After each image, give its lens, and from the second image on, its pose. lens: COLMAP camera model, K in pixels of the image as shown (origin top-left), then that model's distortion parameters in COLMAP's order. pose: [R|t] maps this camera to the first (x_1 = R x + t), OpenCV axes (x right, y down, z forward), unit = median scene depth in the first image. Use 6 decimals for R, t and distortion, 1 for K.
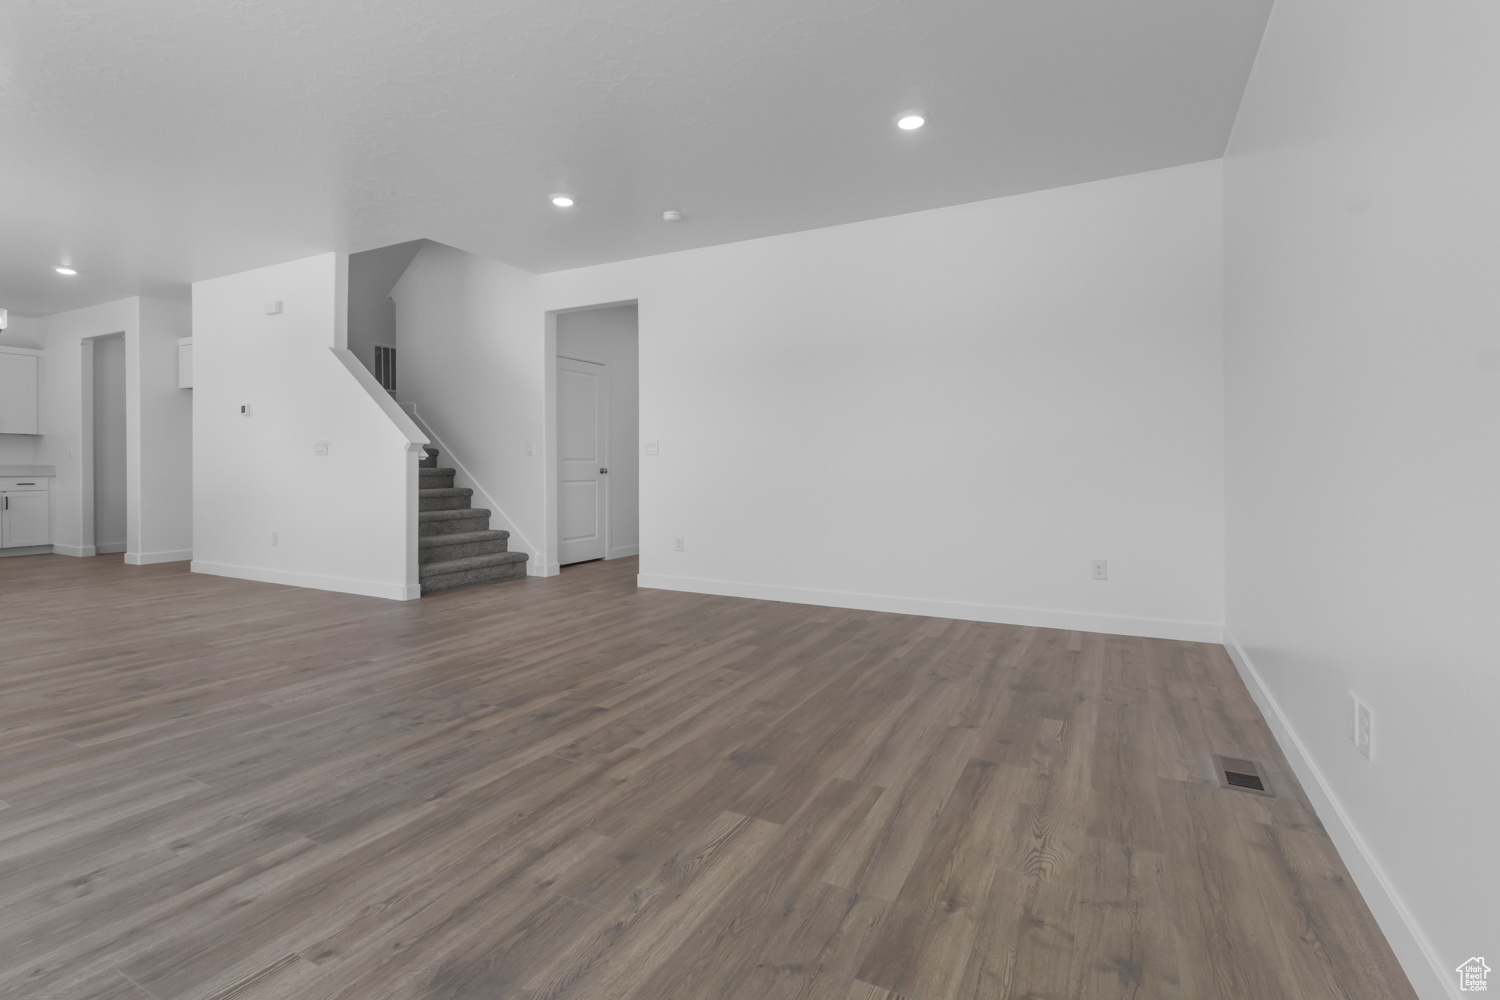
lens RADIAL K [[710.8, 0, 750.2], [0, 710.8, 481.8], [0, 0, 1]] dist [0.000420, 0.000207]
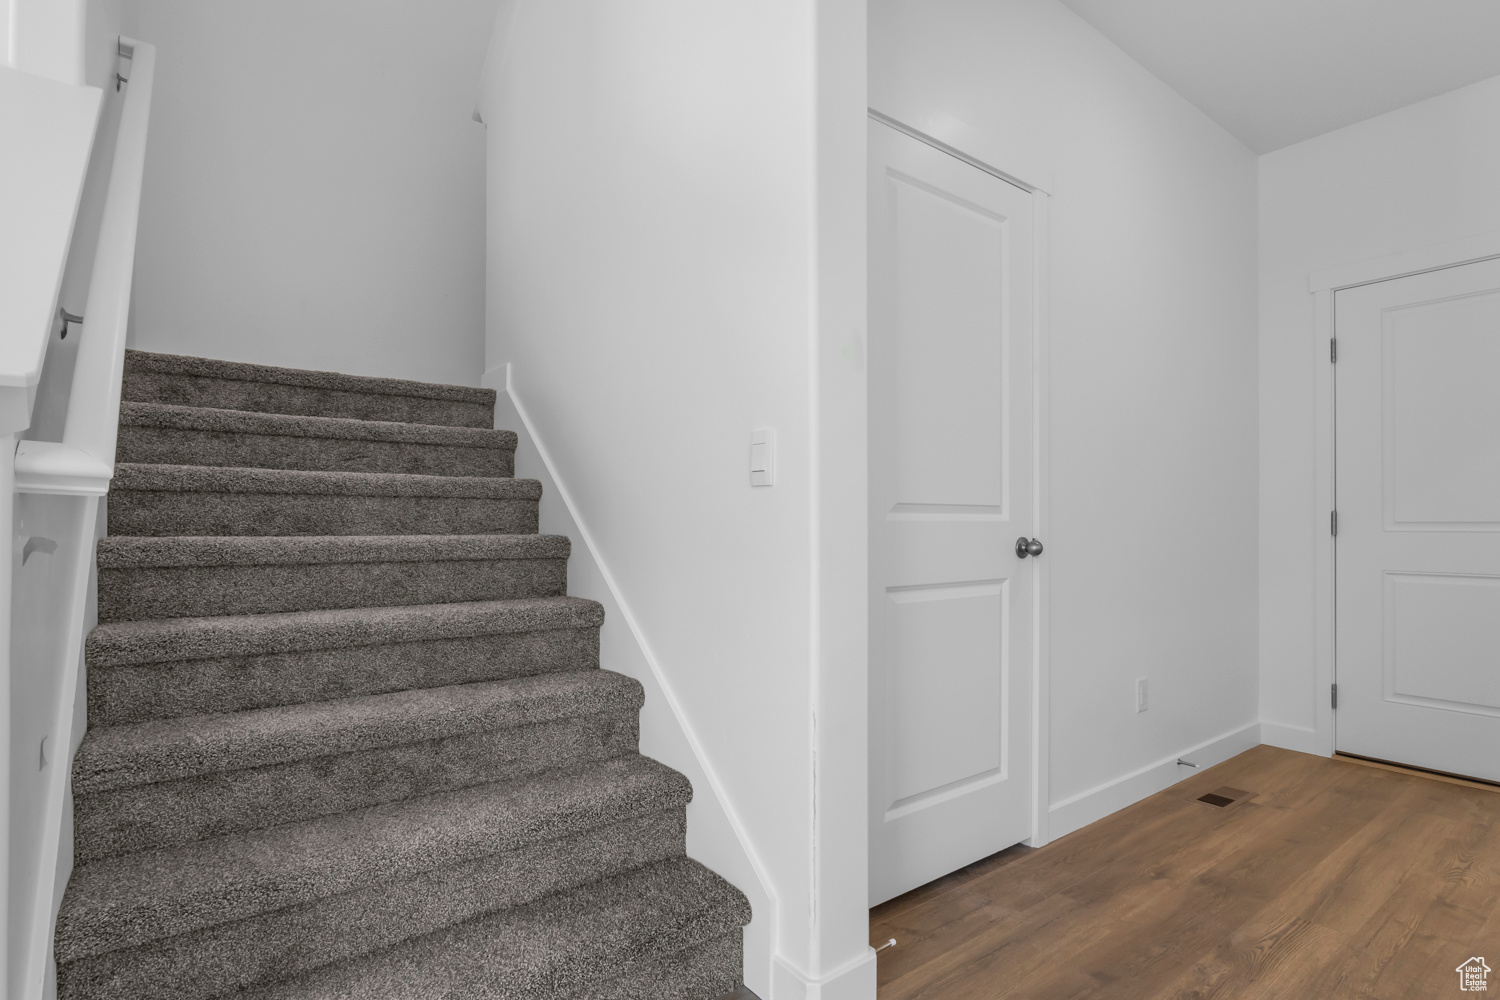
lens RADIAL K [[735.6, 0, 749.1], [0, 735.6, 516.2], [0, 0, 1]] dist [-0.001367, -0.000211]
pose [[0.902777, -0.002702, -0.430101, -0.192564], [-0.011015, 0.999507, -0.029400, -0.019590], [0.429969, 0.031280, 0.902302, 0.726814]]
